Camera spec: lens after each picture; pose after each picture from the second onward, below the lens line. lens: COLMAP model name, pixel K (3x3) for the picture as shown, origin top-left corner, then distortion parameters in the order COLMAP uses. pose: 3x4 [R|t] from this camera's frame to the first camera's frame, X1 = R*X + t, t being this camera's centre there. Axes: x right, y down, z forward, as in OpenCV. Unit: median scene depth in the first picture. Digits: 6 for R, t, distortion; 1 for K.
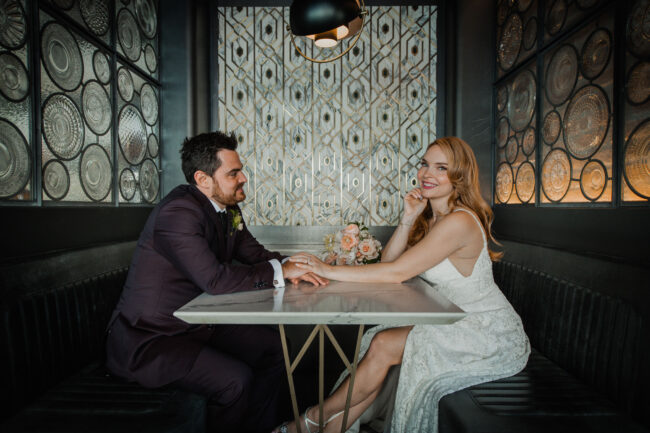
lens RADIAL K [[411.4, 0, 324.9], [0, 411.4, 218.4], [0, 0, 1]] dist [0.007001, -0.002440]
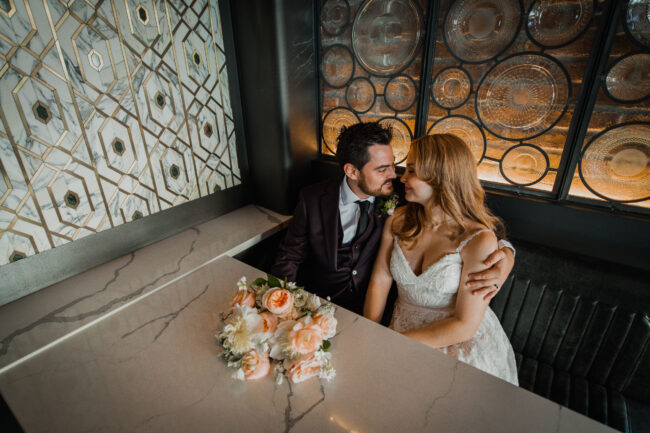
lens RADIAL K [[346.0, 0, 326.5], [0, 346.0, 217.9], [0, 0, 1]] dist [-0.000923, -0.001166]
pose [[0.577623, -0.347016, 0.738872, -0.219431], [0.033489, 0.914455, 0.403300, -0.280900], [-0.815616, -0.208212, 0.539831, 0.803350]]
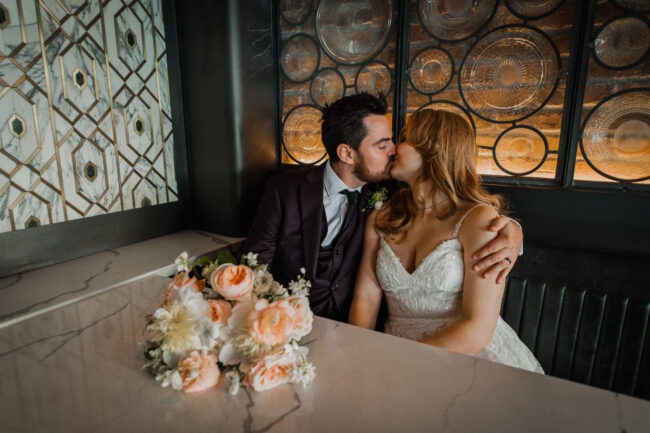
lens RADIAL K [[424.0, 0, 327.3], [0, 424.0, 219.7], [0, 0, 1]] dist [0.008416, -0.009720]
pose [[0.481398, -0.188235, 0.856051, -0.255907], [0.019401, 0.978716, 0.204298, -0.121361], [-0.876287, -0.081741, 0.474804, 0.810641]]
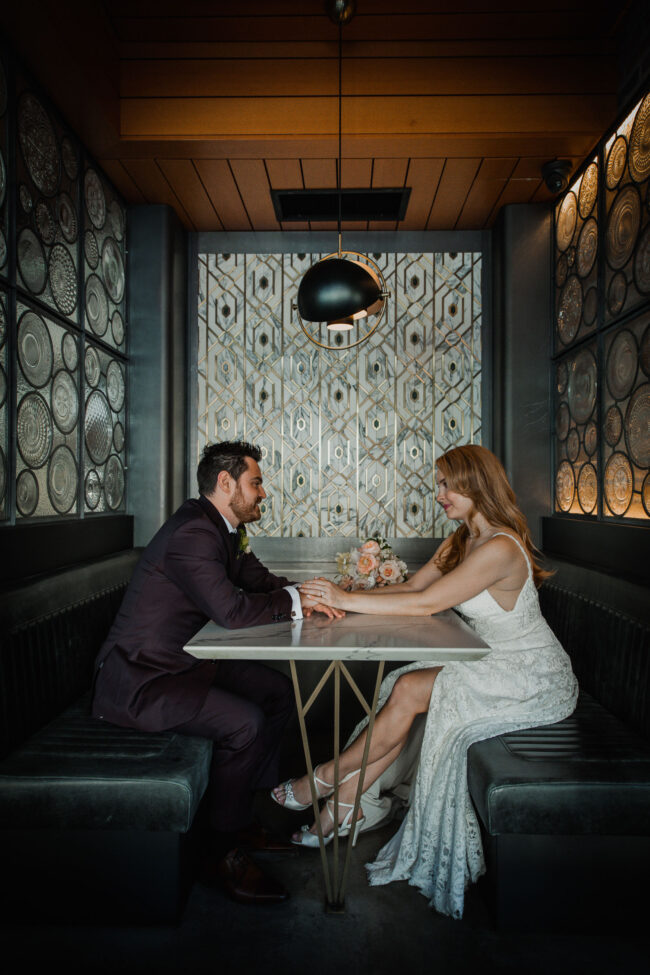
lens RADIAL K [[636.1, 0, 327.0], [0, 636.1, 485.1], [0, 0, 1]] dist [0.008416, -0.009720]
pose [[0.999983, 0.002614, -0.005259, -0.016472], [-0.002819, 0.999217, -0.039454, -0.051169], [0.005152, 0.039468, 0.999208, -0.280804]]
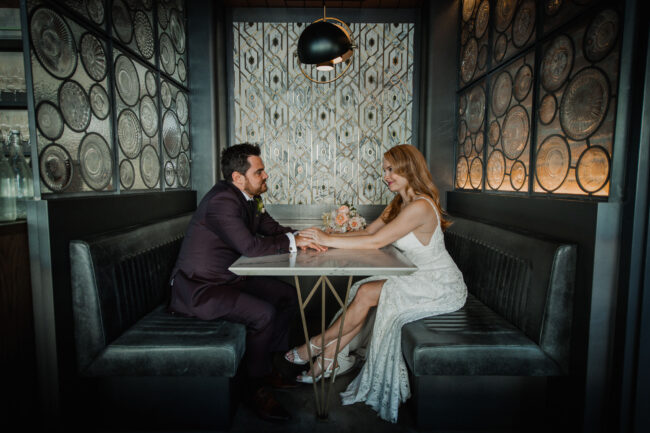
lens RADIAL K [[378.9, 0, 325.8], [0, 378.9, 218.0], [0, 0, 1]] dist [0.004004, -0.005428]
pose [[0.999755, 0.000577, 0.022109, -0.020524], [-0.002097, 0.997628, 0.068809, -0.031971], [-0.022017, -0.068839, 0.997385, -0.234085]]
